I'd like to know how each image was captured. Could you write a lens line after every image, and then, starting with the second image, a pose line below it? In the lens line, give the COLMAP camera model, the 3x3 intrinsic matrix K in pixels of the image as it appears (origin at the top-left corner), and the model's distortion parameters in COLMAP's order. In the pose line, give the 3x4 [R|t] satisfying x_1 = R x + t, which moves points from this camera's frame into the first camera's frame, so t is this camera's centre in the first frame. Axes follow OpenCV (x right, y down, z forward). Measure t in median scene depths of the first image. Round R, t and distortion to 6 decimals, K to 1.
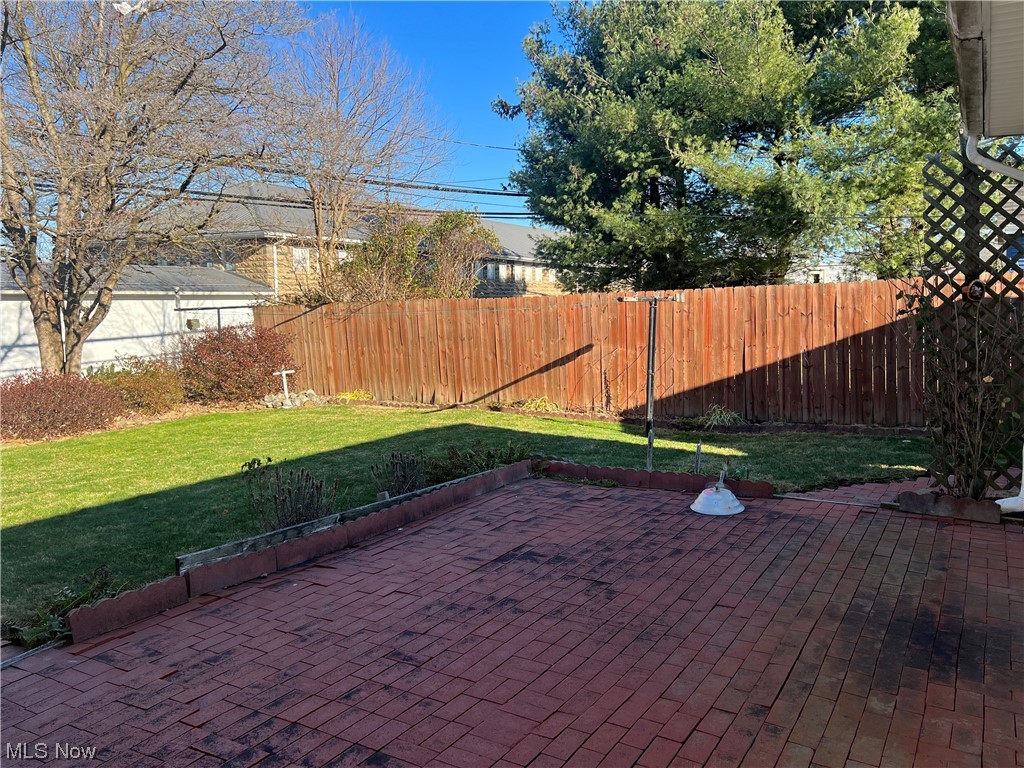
lens RADIAL K [[778.6, 0, 507.6], [0, 778.6, 386.0], [0, 0, 1]] dist [0.059638, -0.061946]
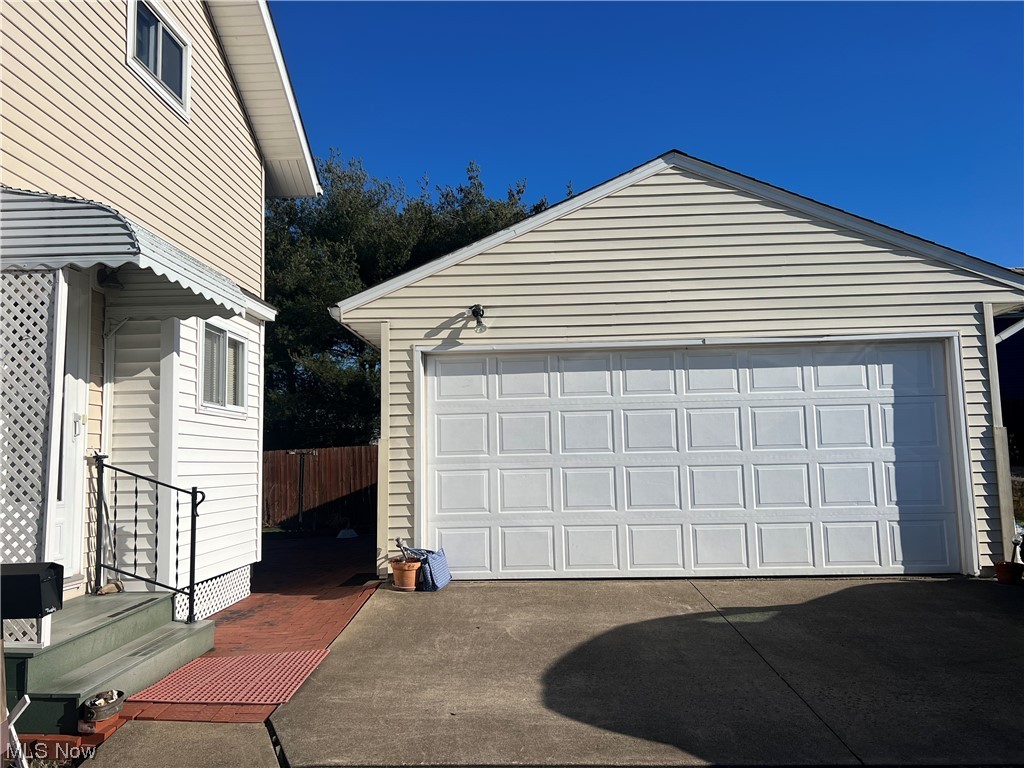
lens RADIAL K [[778.6, 0, 514.0], [0, 778.6, 384.0], [0, 0, 1]] dist [0.059638, -0.061946]
pose [[0.865389, 0.038976, 0.499583, -0.244789], [0.067691, 0.978740, -0.193614, 0.094123], [-0.496508, 0.201369, 0.844352, -0.659348]]
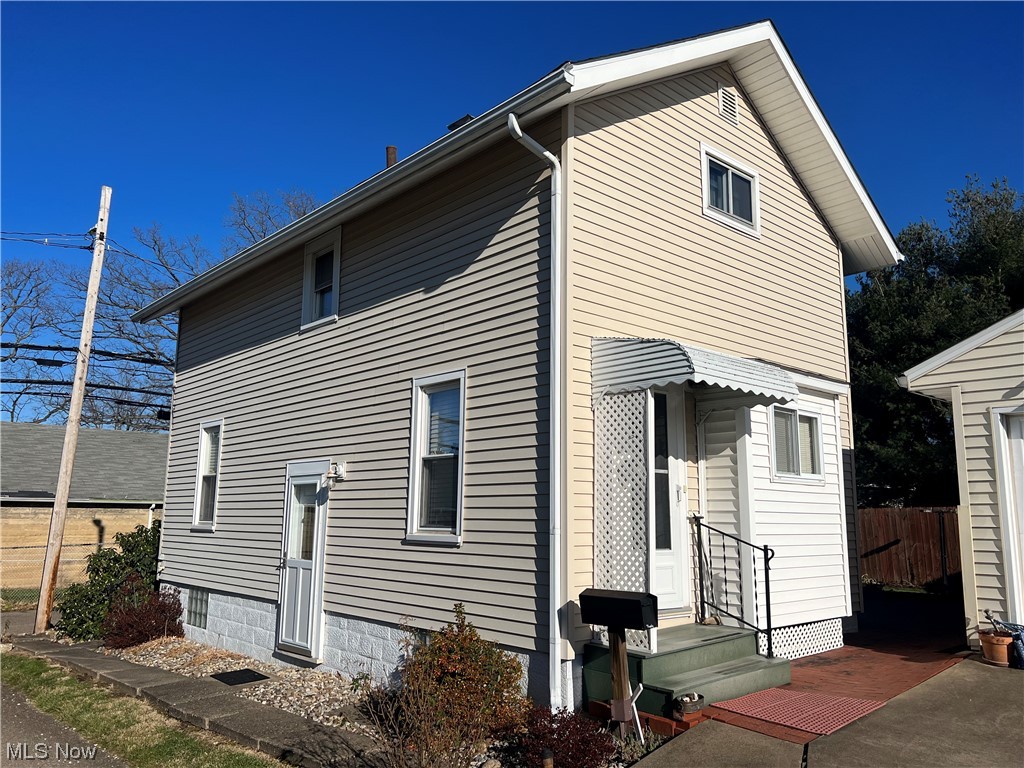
lens RADIAL K [[778.6, 0, 514.8], [0, 778.6, 380.5], [0, 0, 1]] dist [0.059638, -0.061946]
pose [[0.962404, -0.031938, -0.269738, -0.194175], [-0.043630, 0.961991, -0.269573, 0.097381], [0.268095, 0.271207, 0.924431, -0.763107]]
